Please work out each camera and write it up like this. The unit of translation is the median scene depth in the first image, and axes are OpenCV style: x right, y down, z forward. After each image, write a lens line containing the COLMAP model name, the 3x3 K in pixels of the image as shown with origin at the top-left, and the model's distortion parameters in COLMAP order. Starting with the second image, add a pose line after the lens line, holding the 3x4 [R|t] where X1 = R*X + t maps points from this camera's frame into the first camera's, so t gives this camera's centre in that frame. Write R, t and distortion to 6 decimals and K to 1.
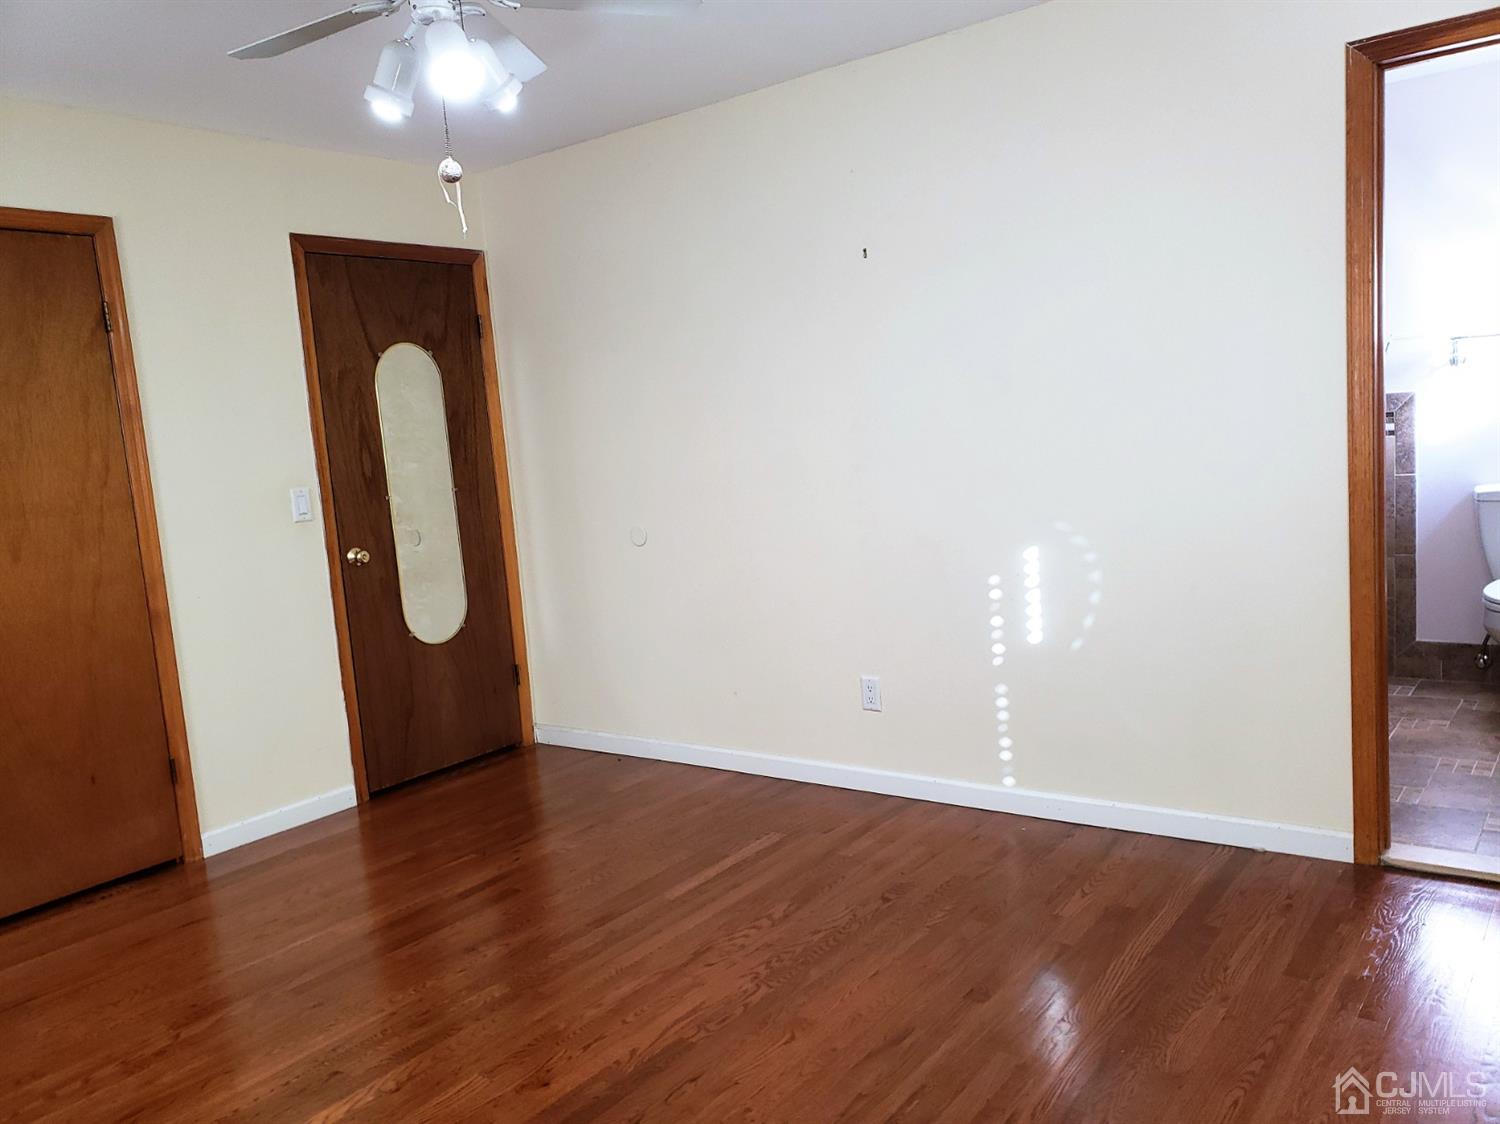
lens RADIAL K [[1162.9, 0, 750.0], [0, 1162.9, 562.0], [0, 0, 1]] dist [0.018748, -0.000741]
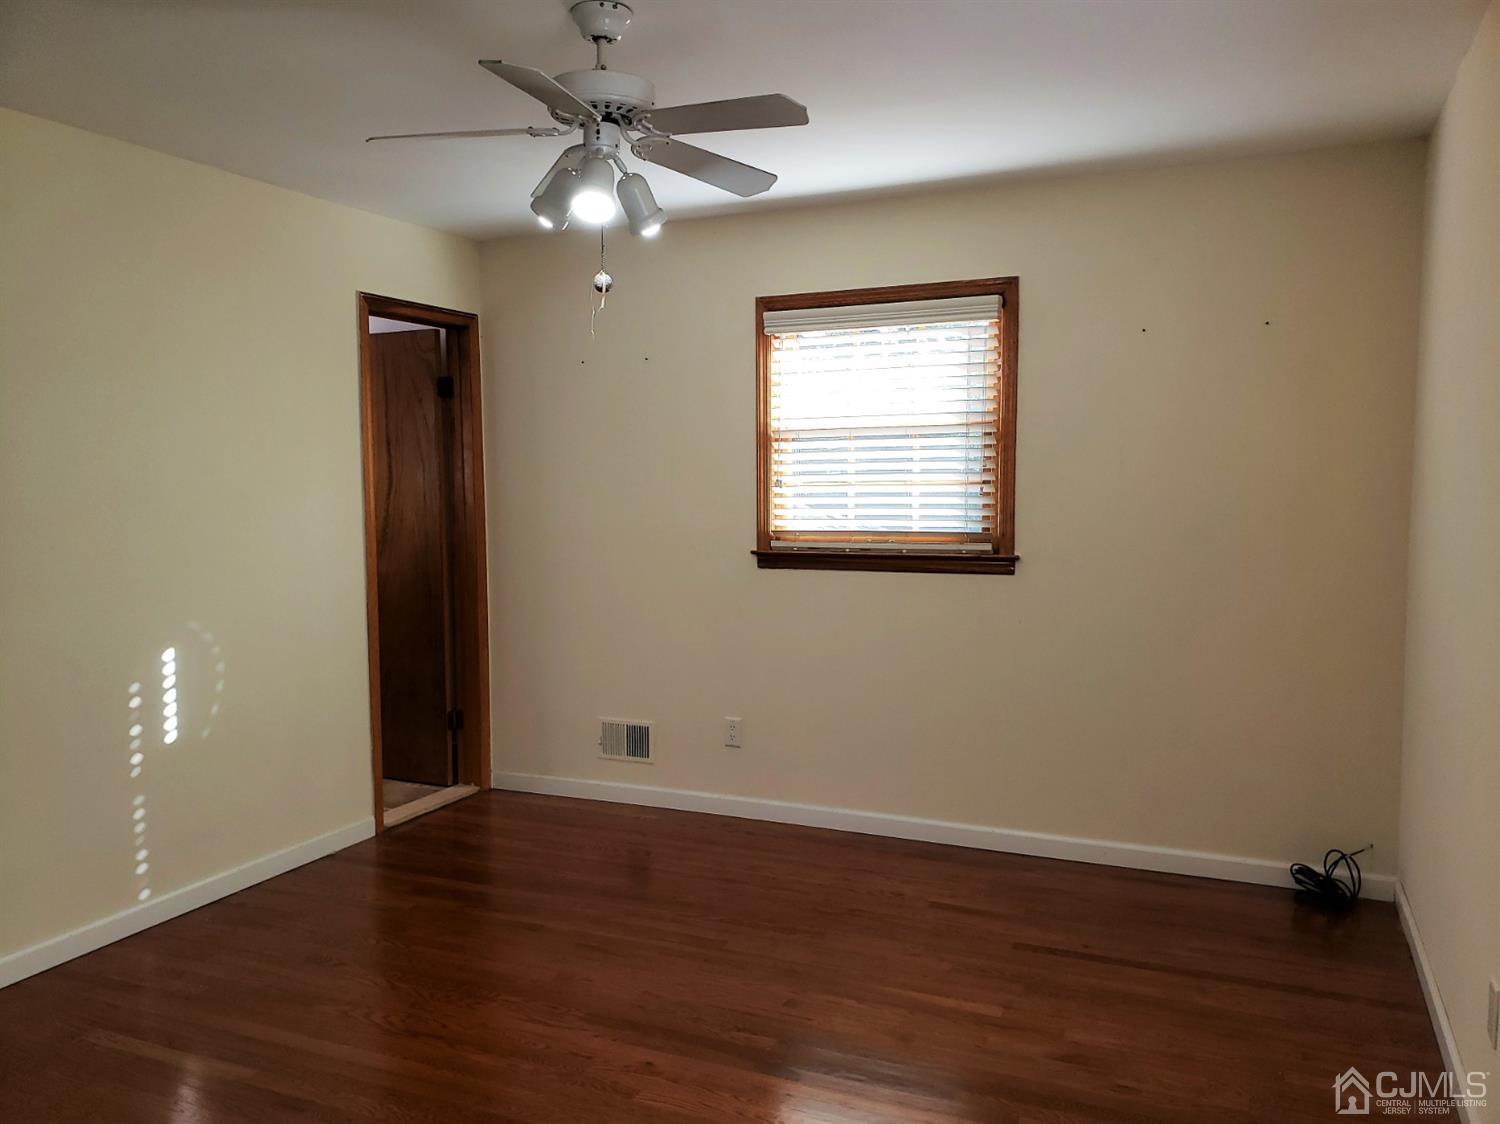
lens RADIAL K [[1162.0, 0, 750.0], [0, 1162.0, 562.0], [0, 0, 1]] dist [0.192378, -0.439720]
pose [[-0.228693, 0.013442, 0.973406, -0.894185], [0.139170, 0.990086, 0.019024, -0.036883], [-0.963499, 0.139820, -0.228297, 0.729147]]
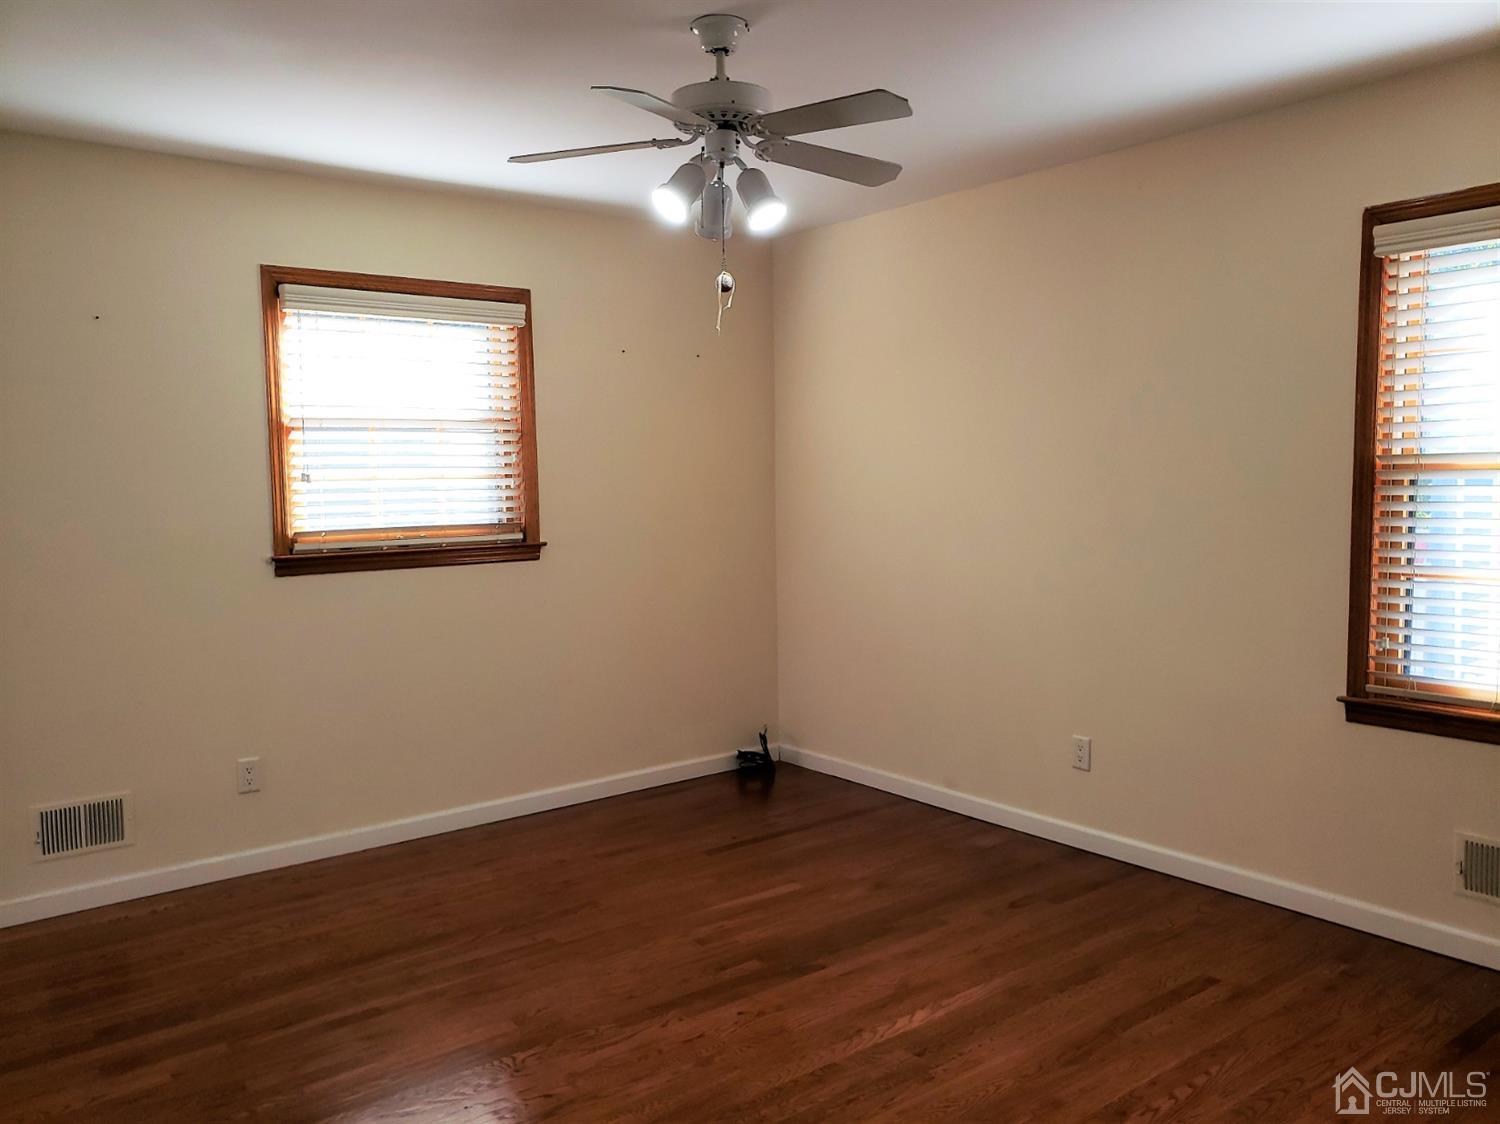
lens RADIAL K [[1162.9, 0, 750.0], [0, 1162.9, 562.0], [0, 0, 1]] dist [0.018748, -0.000741]
pose [[-0.963645, 0.071183, 0.257530, -0.357995], [0.118923, 0.977388, 0.174840, -0.160821], [-0.239261, 0.199110, -0.950321, 1.380975]]
